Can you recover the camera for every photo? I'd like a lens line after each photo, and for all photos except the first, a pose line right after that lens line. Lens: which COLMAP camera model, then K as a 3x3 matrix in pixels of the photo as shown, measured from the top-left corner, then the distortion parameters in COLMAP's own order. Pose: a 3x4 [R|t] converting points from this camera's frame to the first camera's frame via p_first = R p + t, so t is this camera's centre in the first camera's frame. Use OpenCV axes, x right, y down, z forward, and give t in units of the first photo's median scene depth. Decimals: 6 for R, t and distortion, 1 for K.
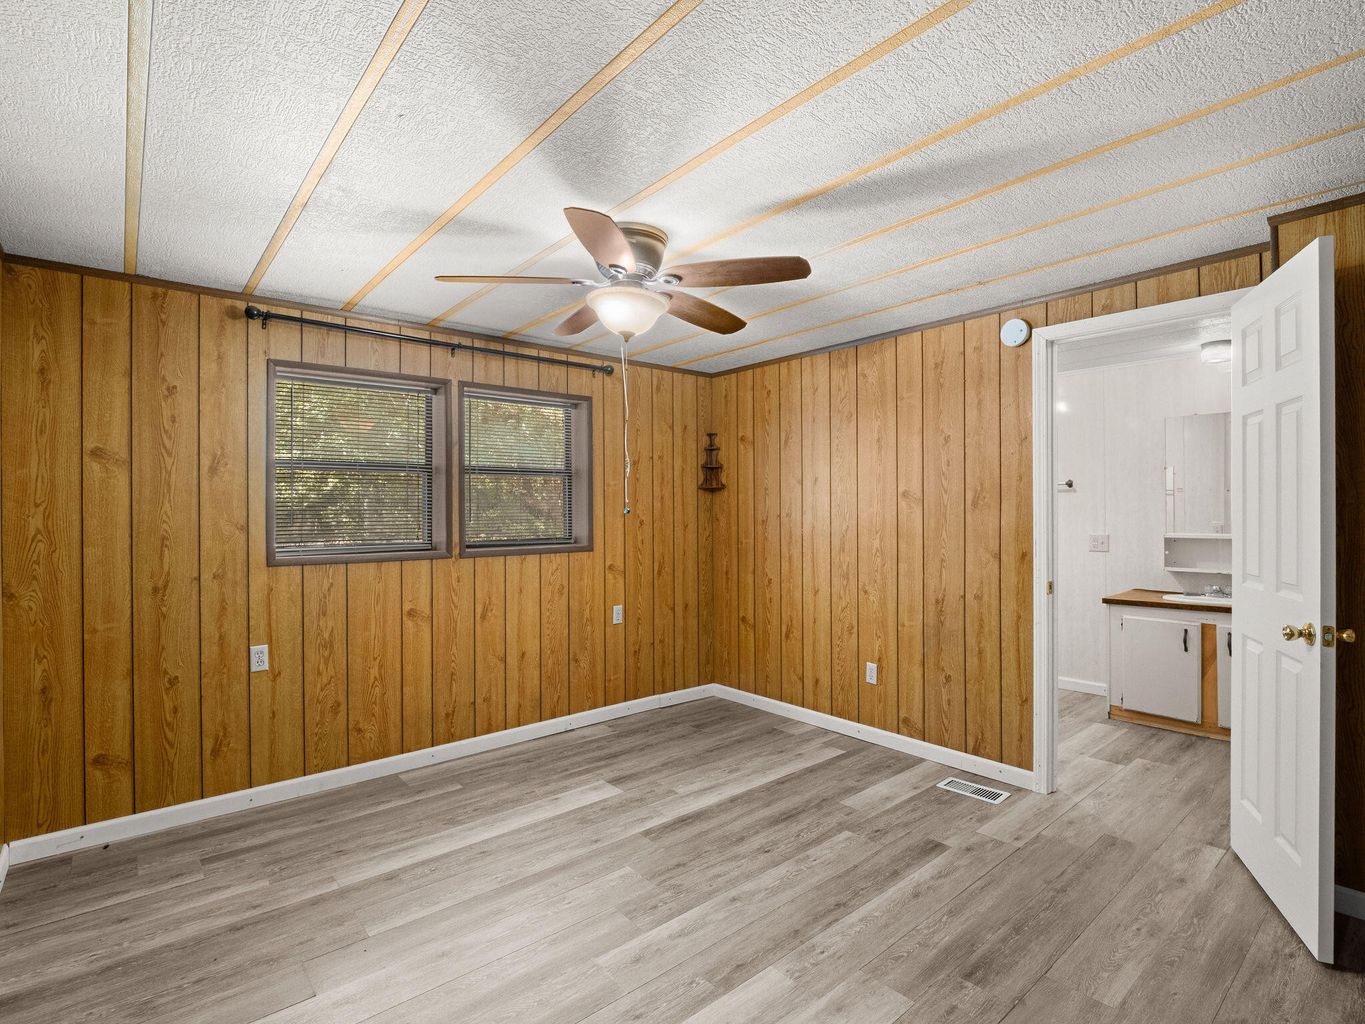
lens RADIAL K [[667.9, 0, 687.1], [0, 667.9, 512.5], [0, 0, 1]] dist [-0.017674, -0.000555]
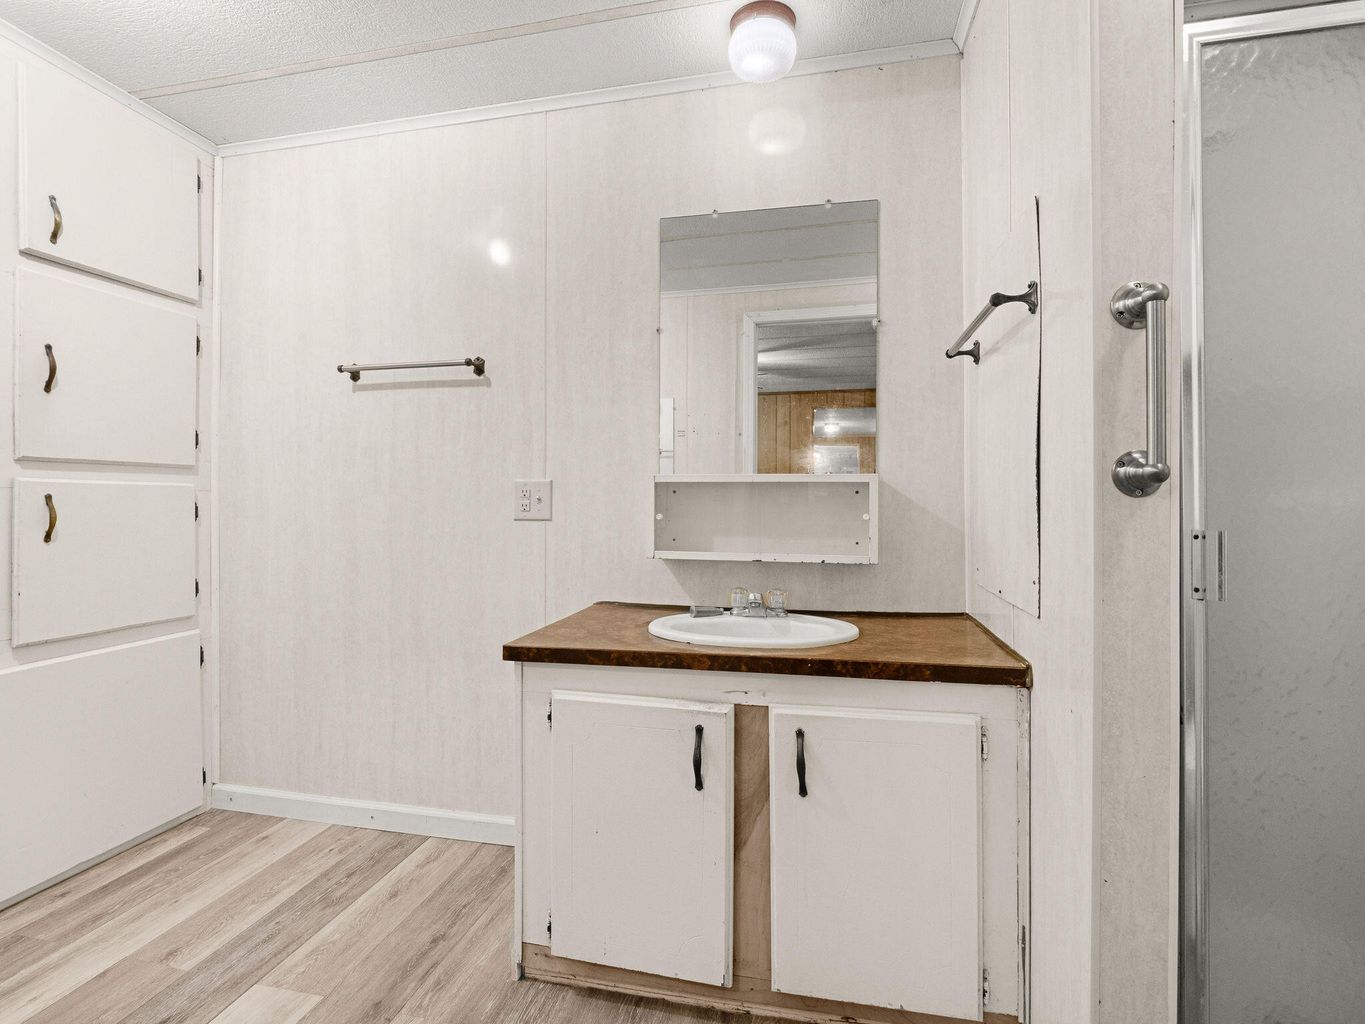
lens RADIAL K [[667.9, 0, 680.1], [0, 667.9, 508.0], [0, 0, 1]] dist [-0.017674, -0.000555]
pose [[0.799833, 0.006741, 0.600185, 0.535102], [-0.007974, 0.999968, -0.000605, 0.062086], [-0.600170, -0.004302, 0.799861, 0.725402]]
